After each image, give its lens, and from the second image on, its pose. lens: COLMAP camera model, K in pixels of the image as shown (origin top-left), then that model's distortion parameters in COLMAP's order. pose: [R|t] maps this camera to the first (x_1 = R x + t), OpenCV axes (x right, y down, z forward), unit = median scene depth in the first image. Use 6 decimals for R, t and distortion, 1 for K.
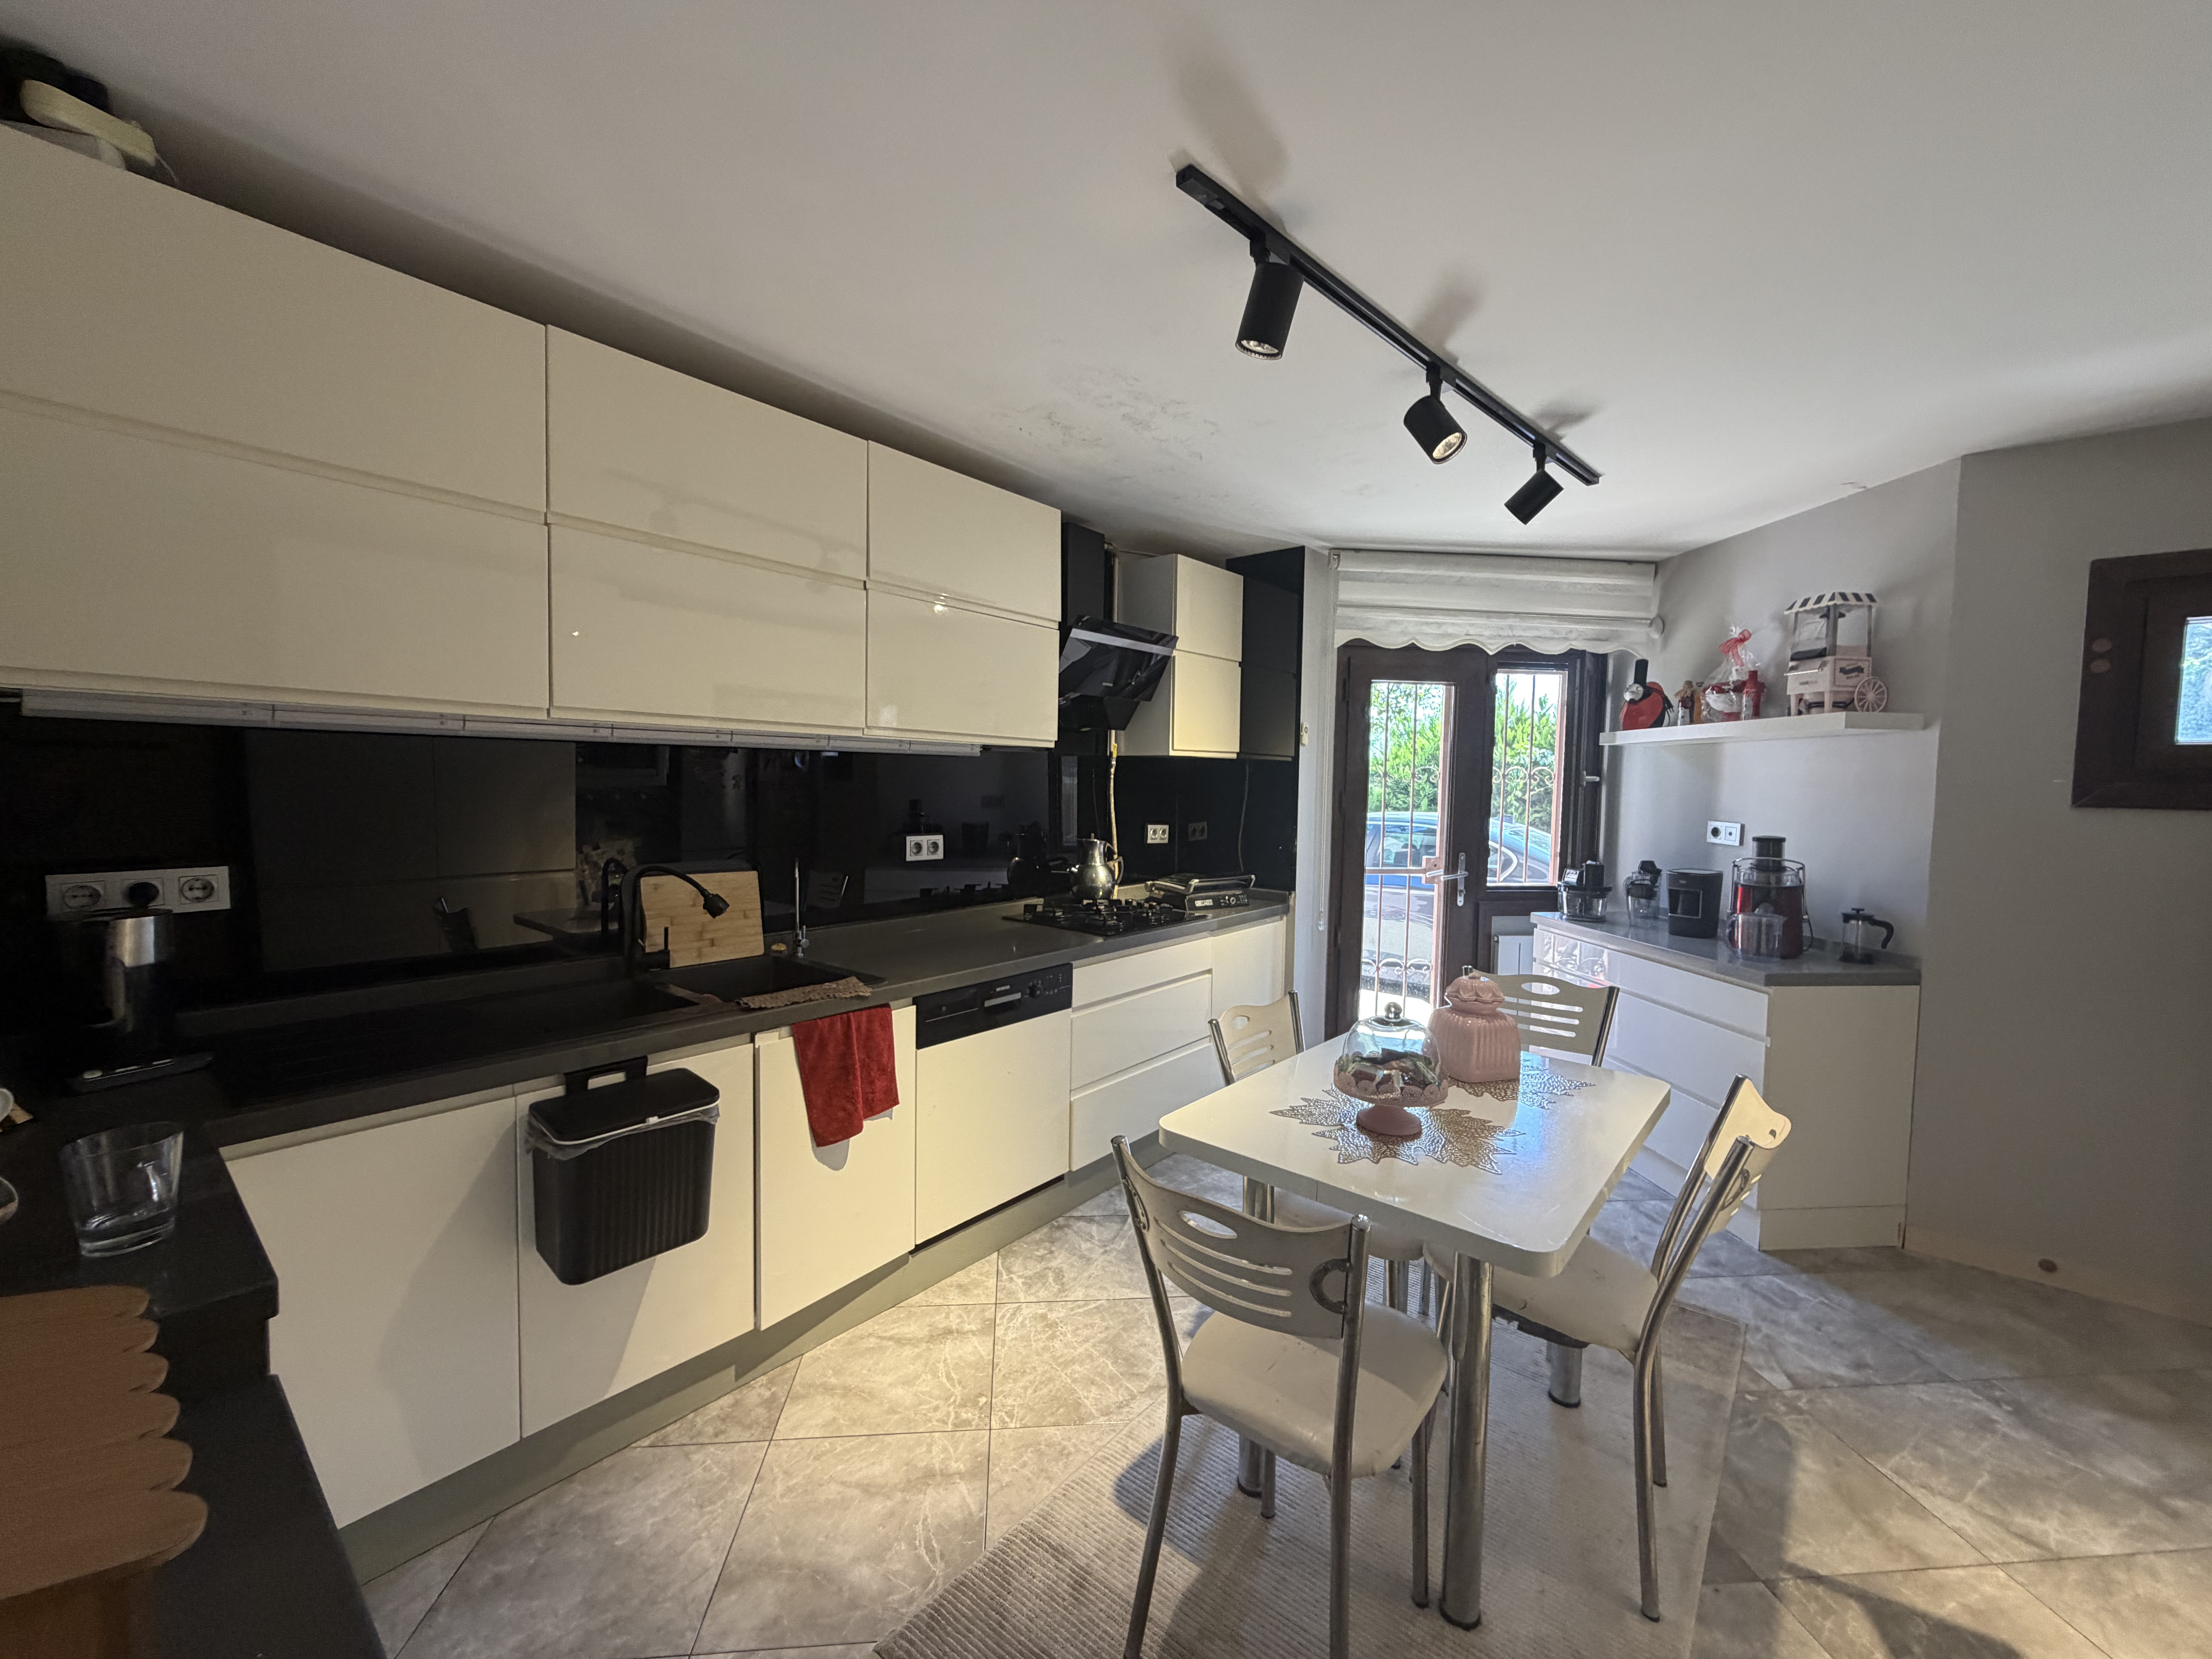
lens RADIAL K [[882.7, 0, 1101.1], [0, 882.7, 827.3], [0, 0, 1]] dist [-0.000577, 0.000196]
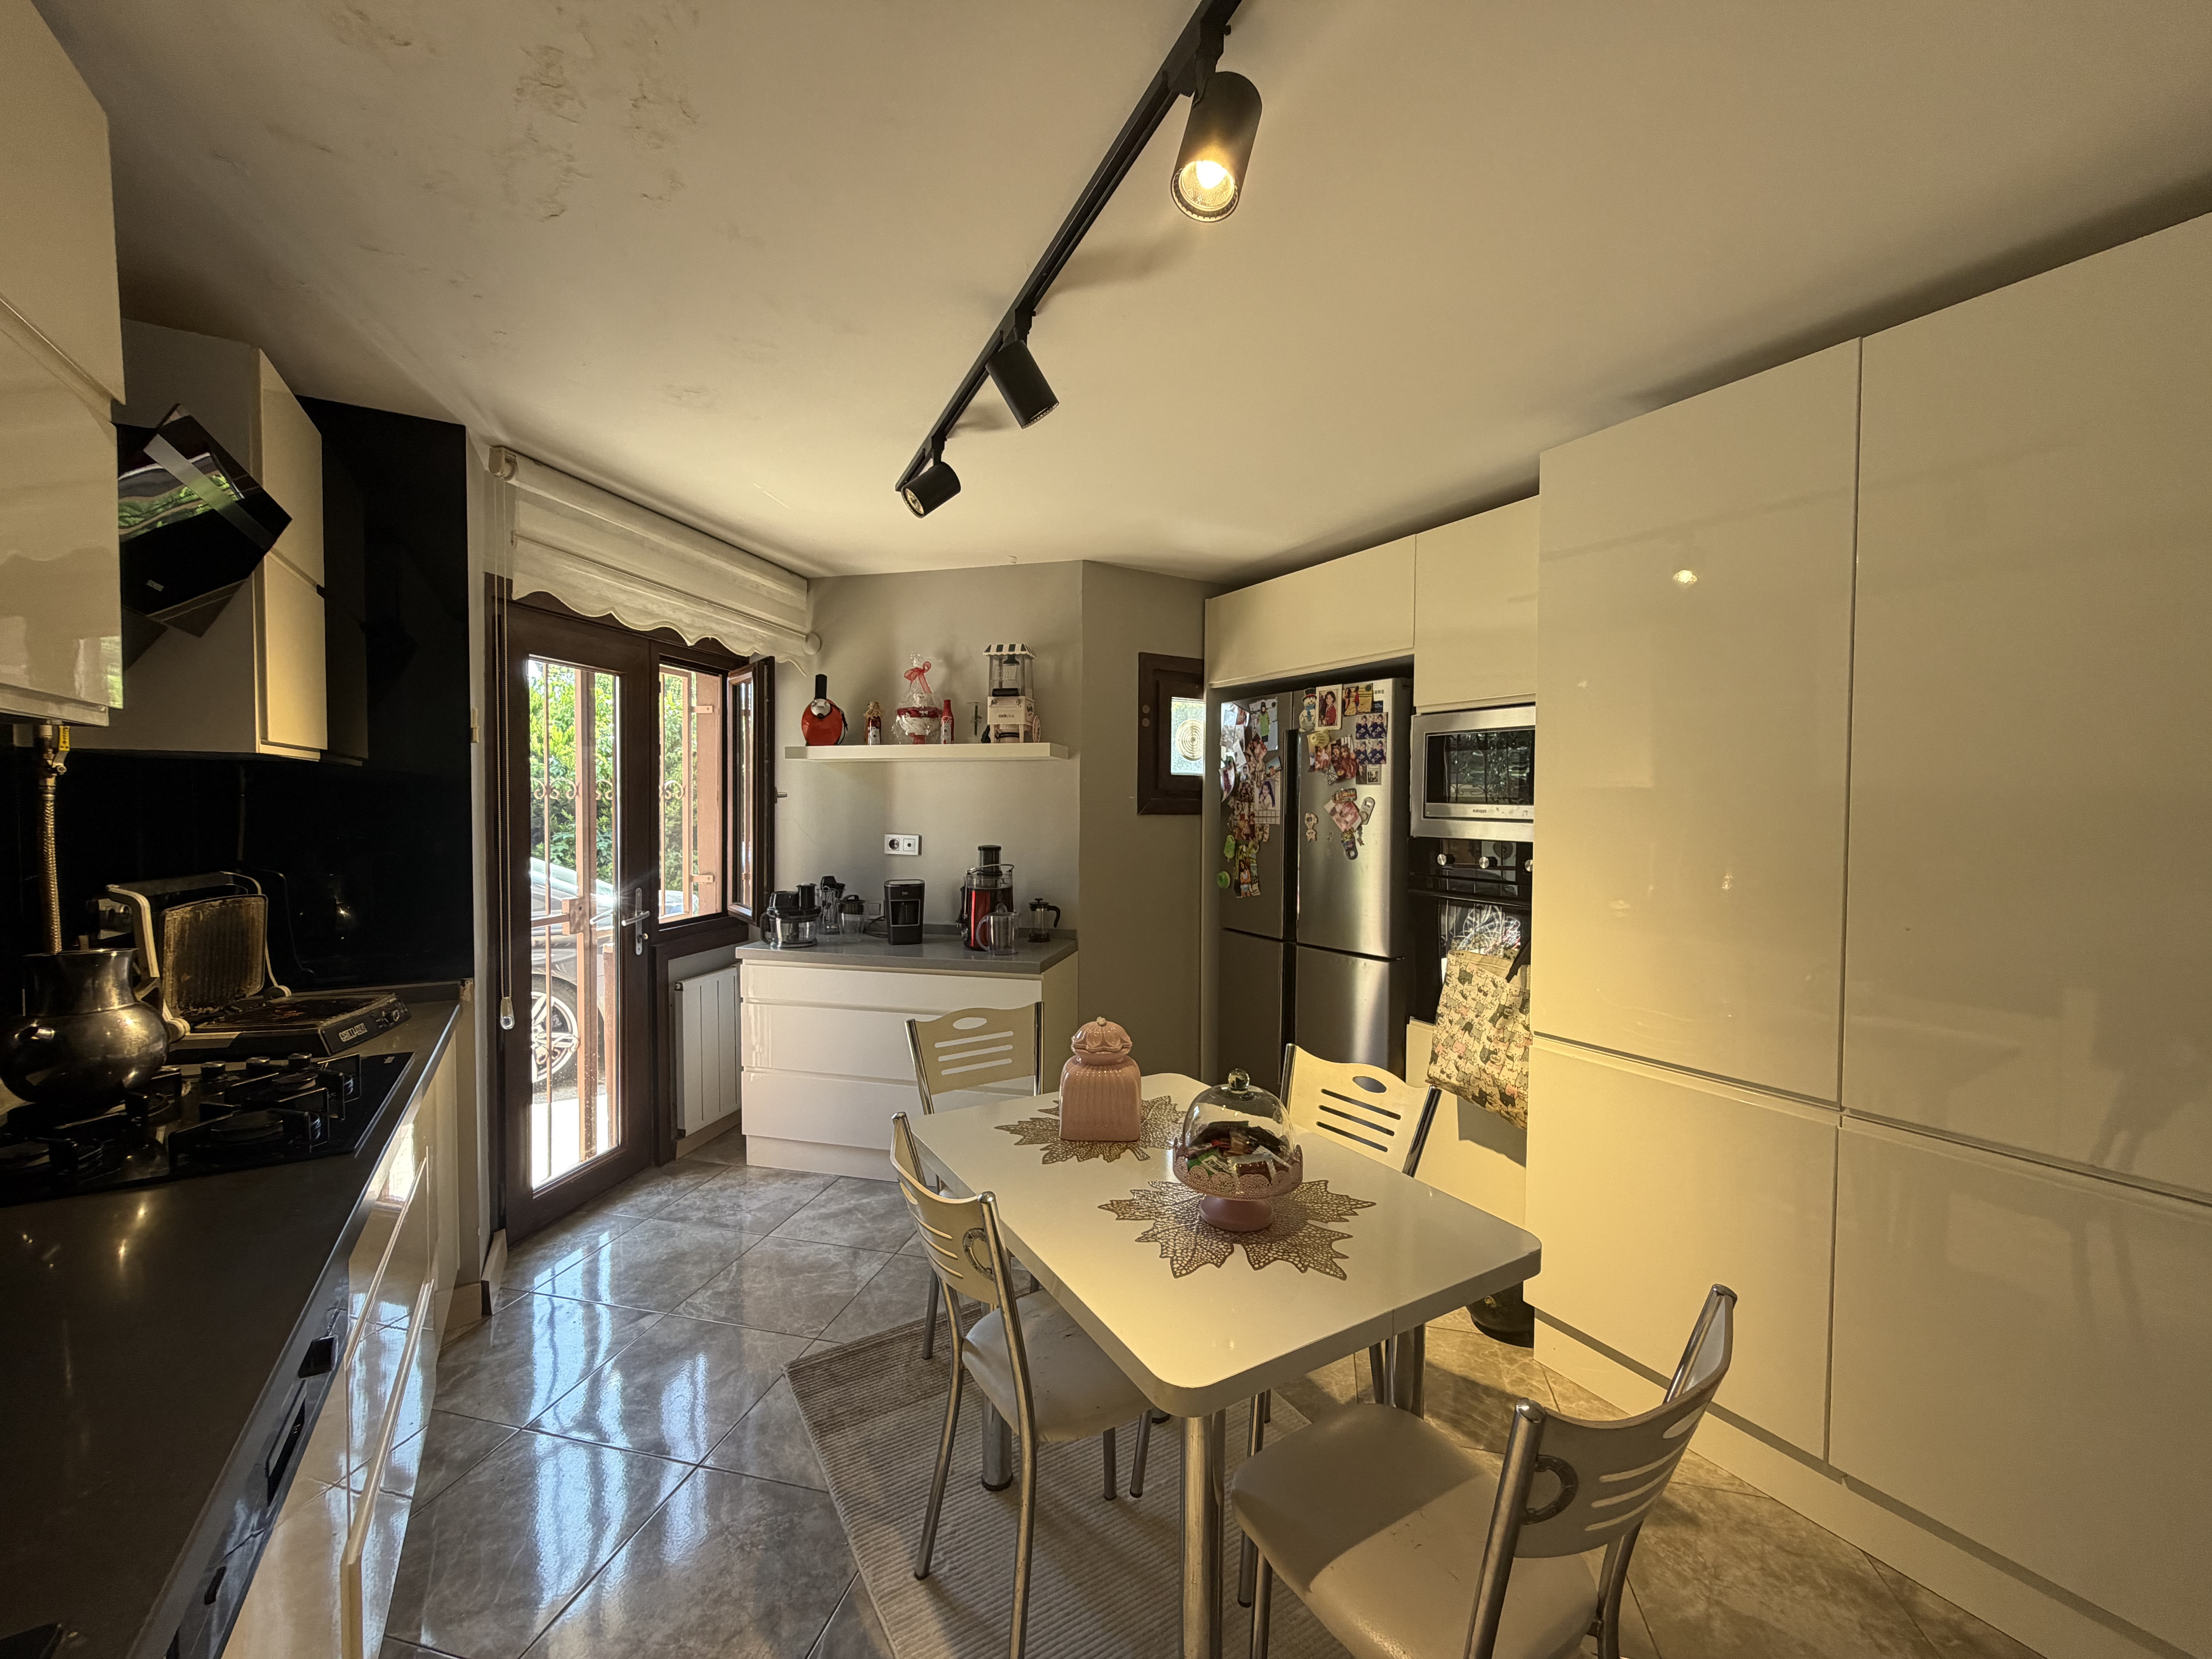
lens RADIAL K [[882.7, 0, 1098.8], [0, 882.7, 833.7], [0, 0, 1]] dist [-0.000577, 0.000196]
pose [[0.321147, -0.047948, 0.945815, -0.248481], [0.048695, 0.998232, 0.034071, -0.032291], [-0.945777, 0.035115, 0.322914, 0.414053]]
